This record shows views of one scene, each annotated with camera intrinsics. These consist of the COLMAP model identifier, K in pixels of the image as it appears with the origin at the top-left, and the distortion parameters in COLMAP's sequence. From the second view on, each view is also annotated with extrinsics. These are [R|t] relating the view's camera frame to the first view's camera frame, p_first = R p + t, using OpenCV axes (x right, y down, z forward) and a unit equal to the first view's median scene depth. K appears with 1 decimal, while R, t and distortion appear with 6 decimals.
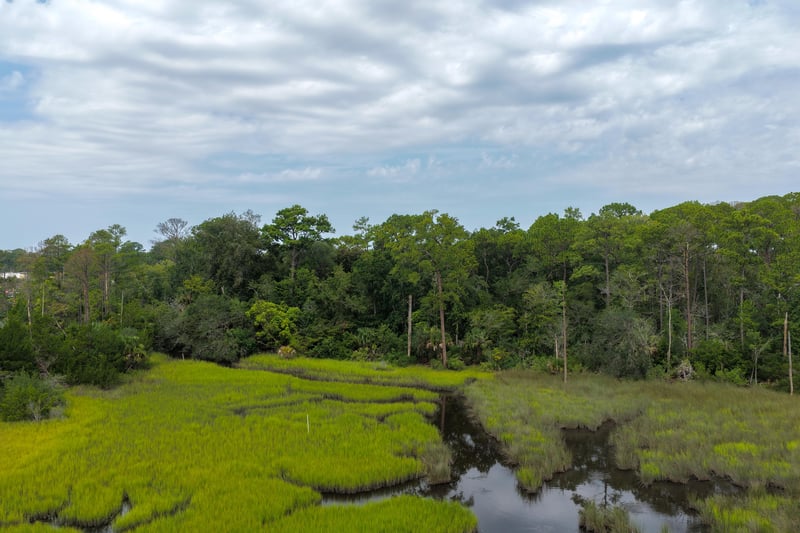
lens RADIAL K [[672.3, 0, 406.1], [0, 672.3, 219.1], [0, 0, 1]] dist [-0.002499, 0.016863]
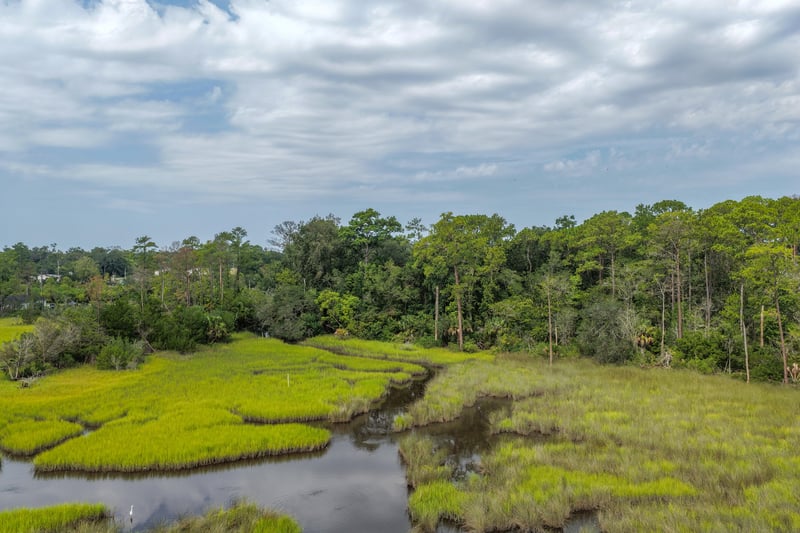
lens RADIAL K [[683.4, 0, 401.2], [0, 683.4, 266.2], [0, 0, 1]] dist [0.046206, -0.008669]
pose [[0.963260, 0.003525, -0.268547, 0.215894], [0.015931, 0.997403, 0.070234, -0.003647], [0.268098, -0.071931, 0.960703, -0.107723]]
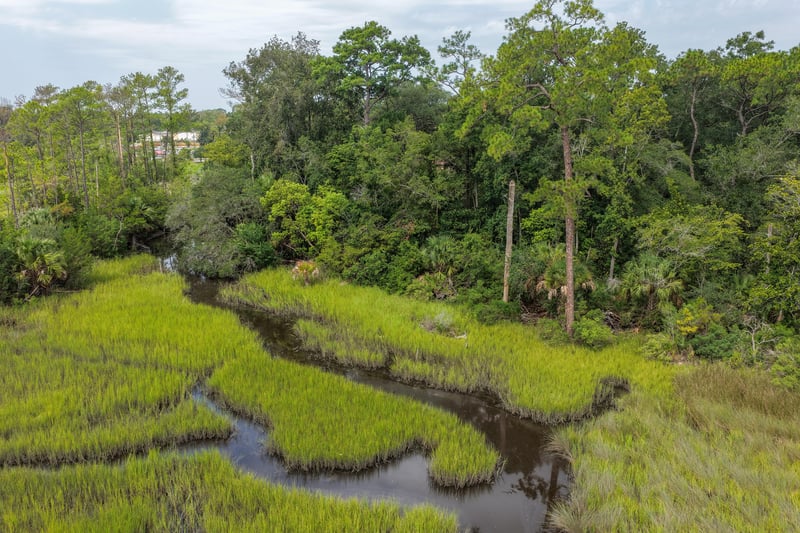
lens RADIAL K [[672.3, 0, 407.1], [0, 672.3, 268.1], [0, 0, 1]] dist [-0.002499, 0.016863]
pose [[0.953954, 0.064530, -0.292930, 0.067241], [0.017708, 0.962766, 0.269755, 0.033790], [0.299430, -0.262521, 0.917292, 0.426005]]
